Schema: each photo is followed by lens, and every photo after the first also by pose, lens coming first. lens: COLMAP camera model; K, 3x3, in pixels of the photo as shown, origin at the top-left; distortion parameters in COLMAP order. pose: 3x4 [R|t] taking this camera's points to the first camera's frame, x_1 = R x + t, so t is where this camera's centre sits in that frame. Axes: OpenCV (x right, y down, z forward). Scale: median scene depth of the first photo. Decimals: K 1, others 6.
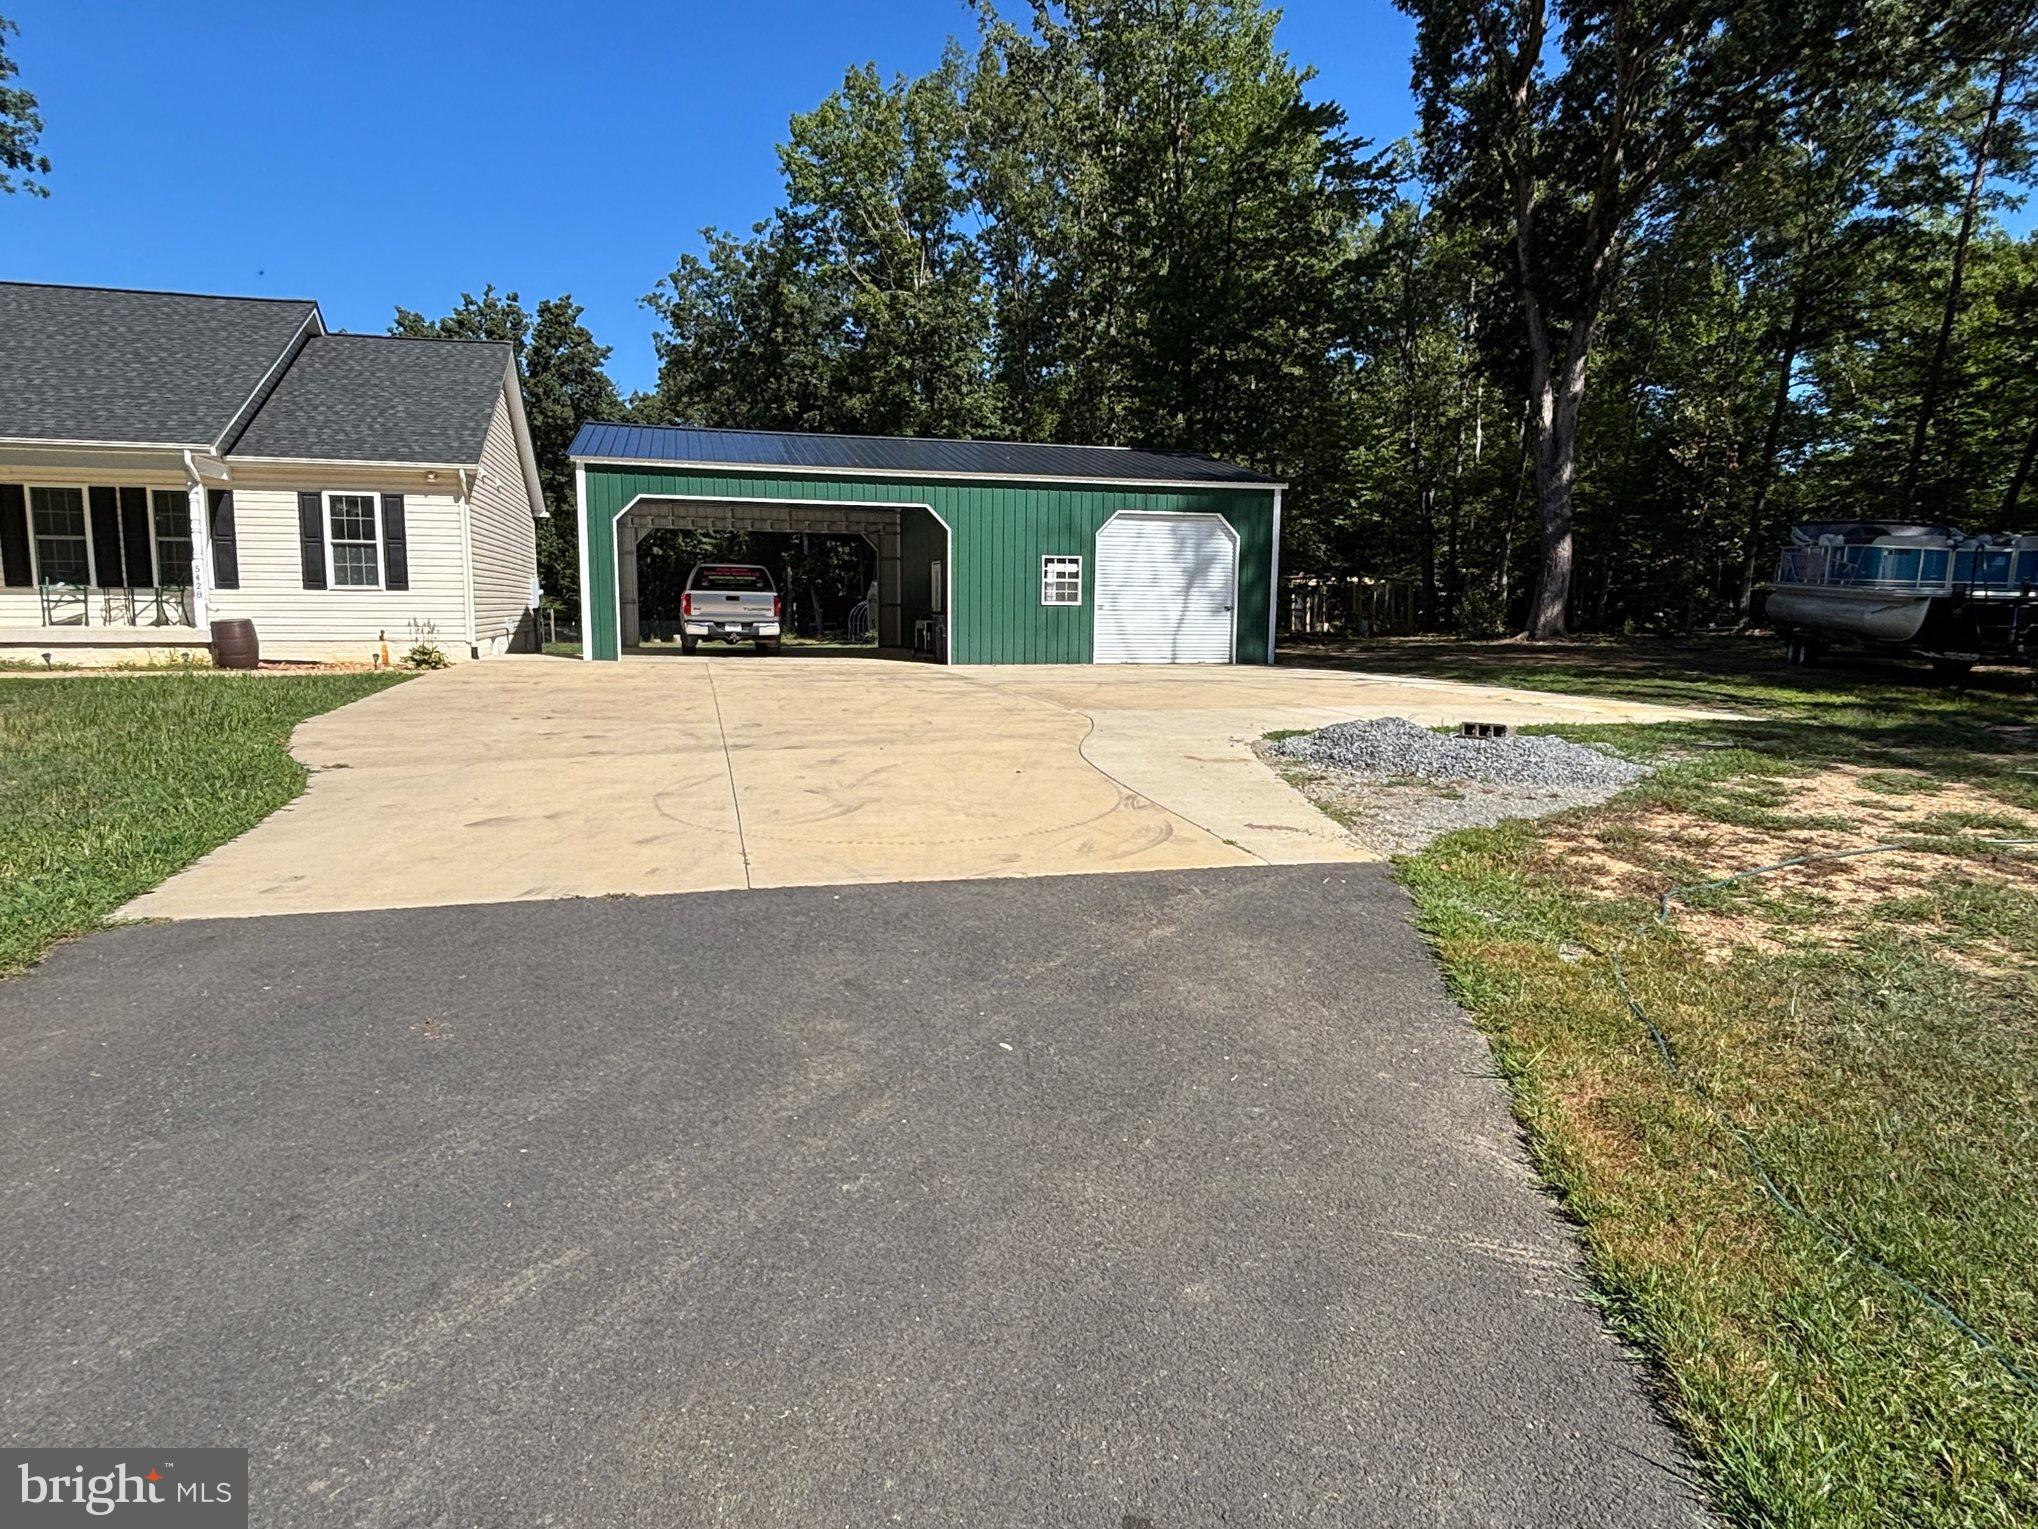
lens RADIAL K [[1147.6, 0, 1019.0], [0, 1147.6, 764.5], [0, 0, 1]] dist [-0.074436, 0.019571]
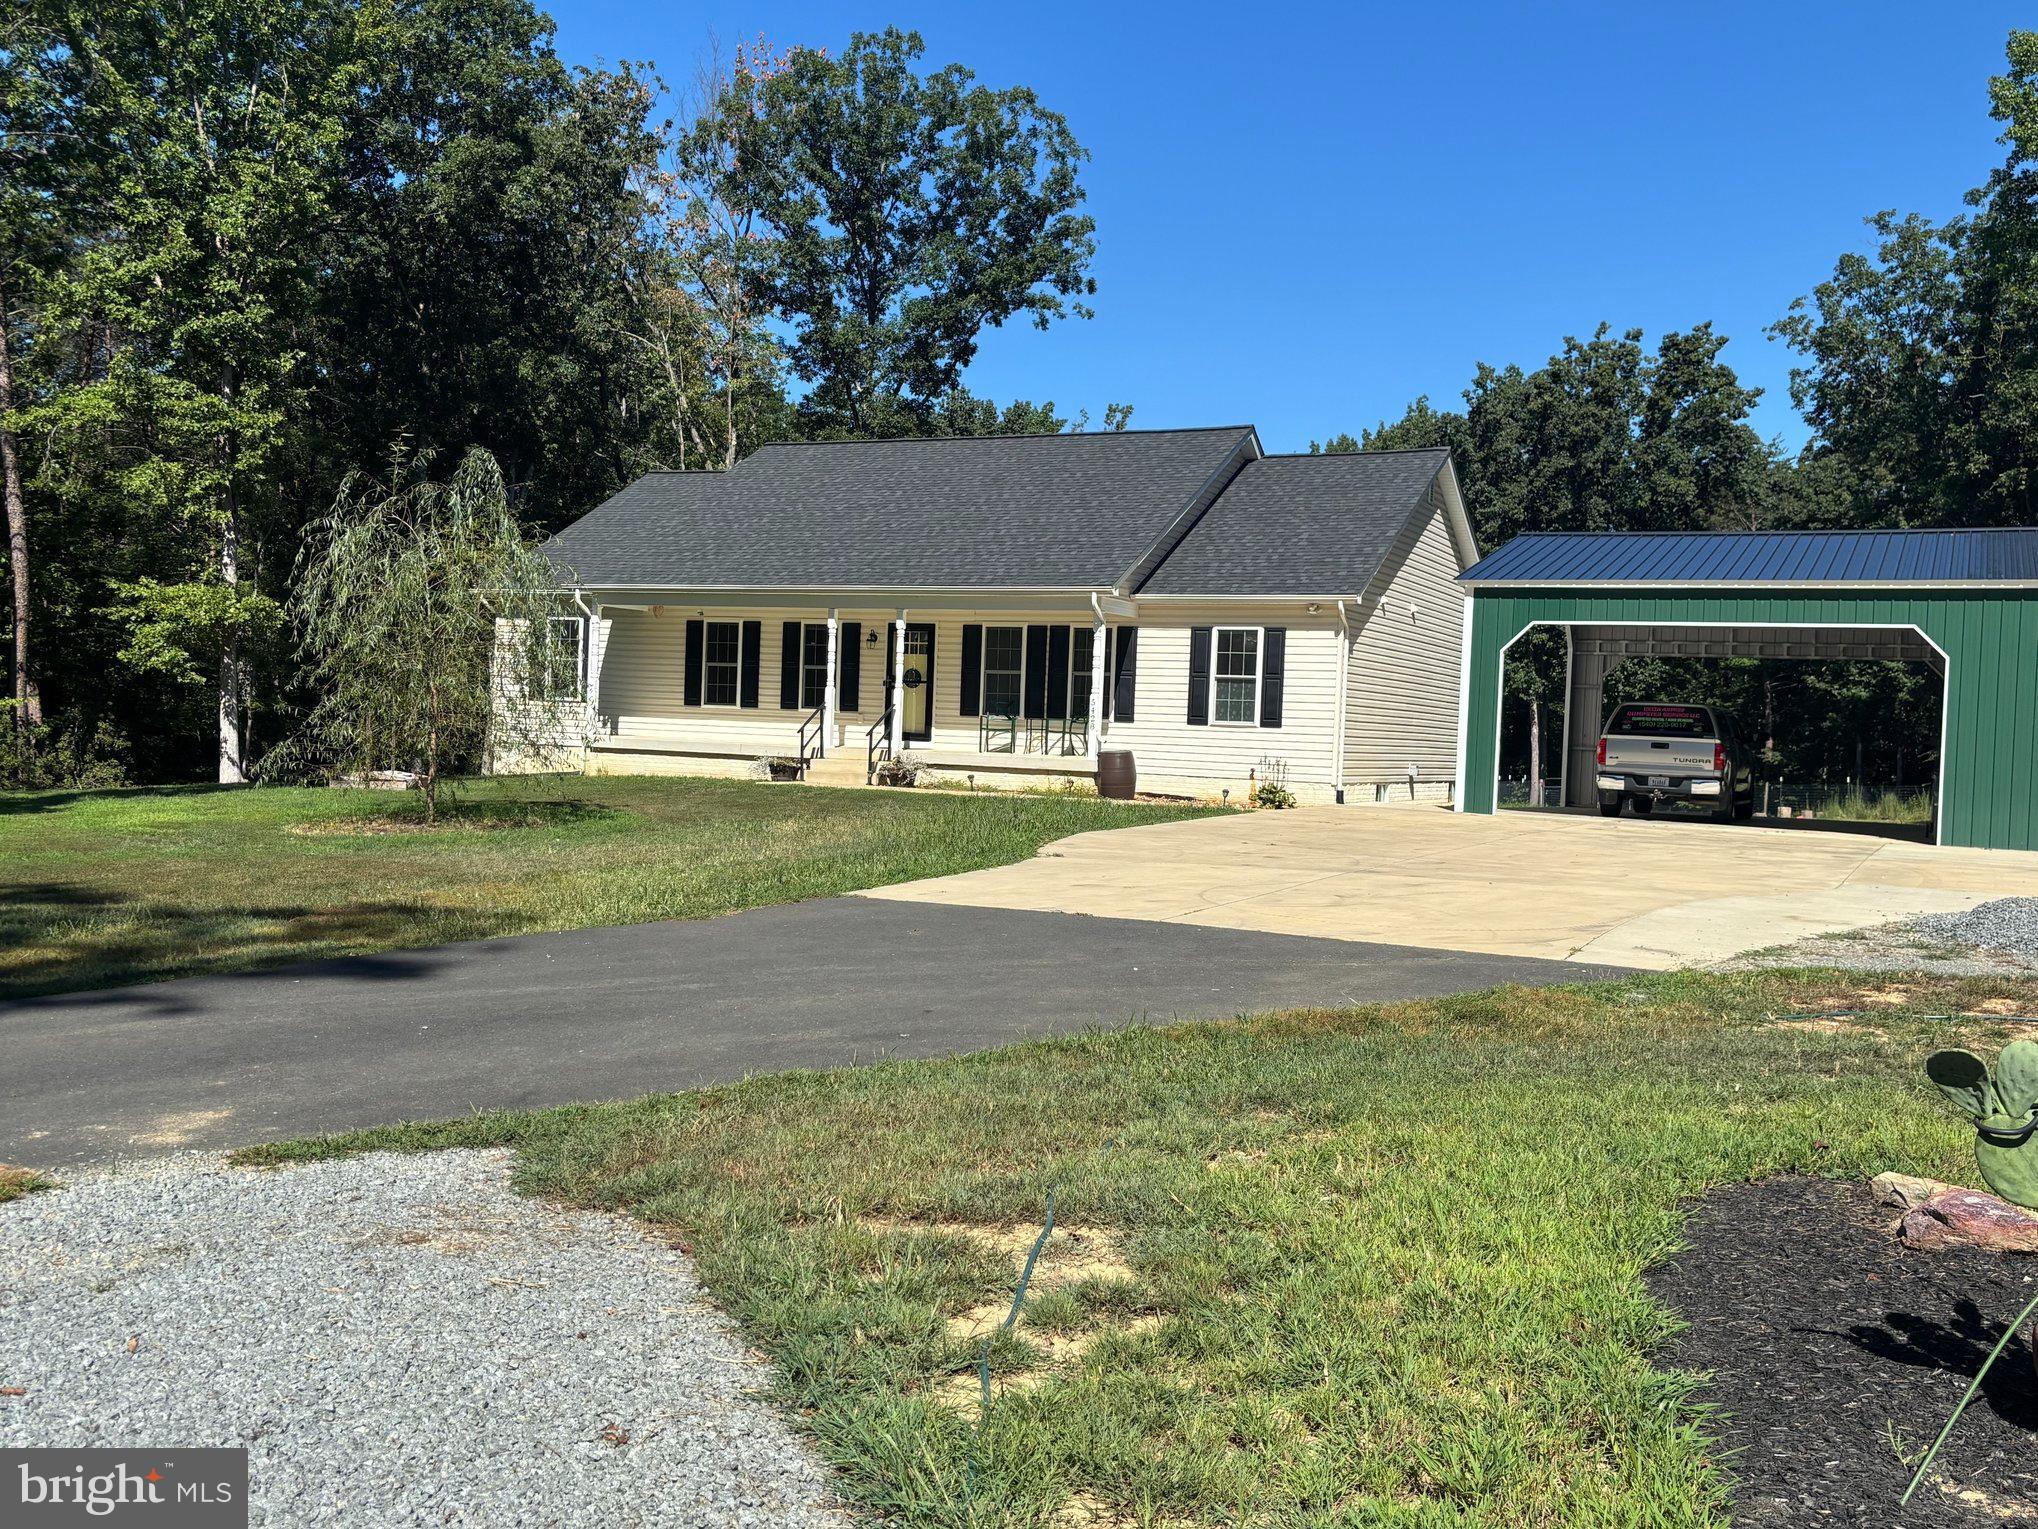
lens RADIAL K [[1887.6, 0, 1019.0], [0, 1887.6, 764.5], [0, 0, 1]] dist [0.004084, -0.336518]
pose [[0.701299, 0.023111, -0.712492, 0.444744], [-0.121273, 0.988773, -0.087294, 0.042561], [0.702476, 0.147625, 0.696229, -0.266189]]
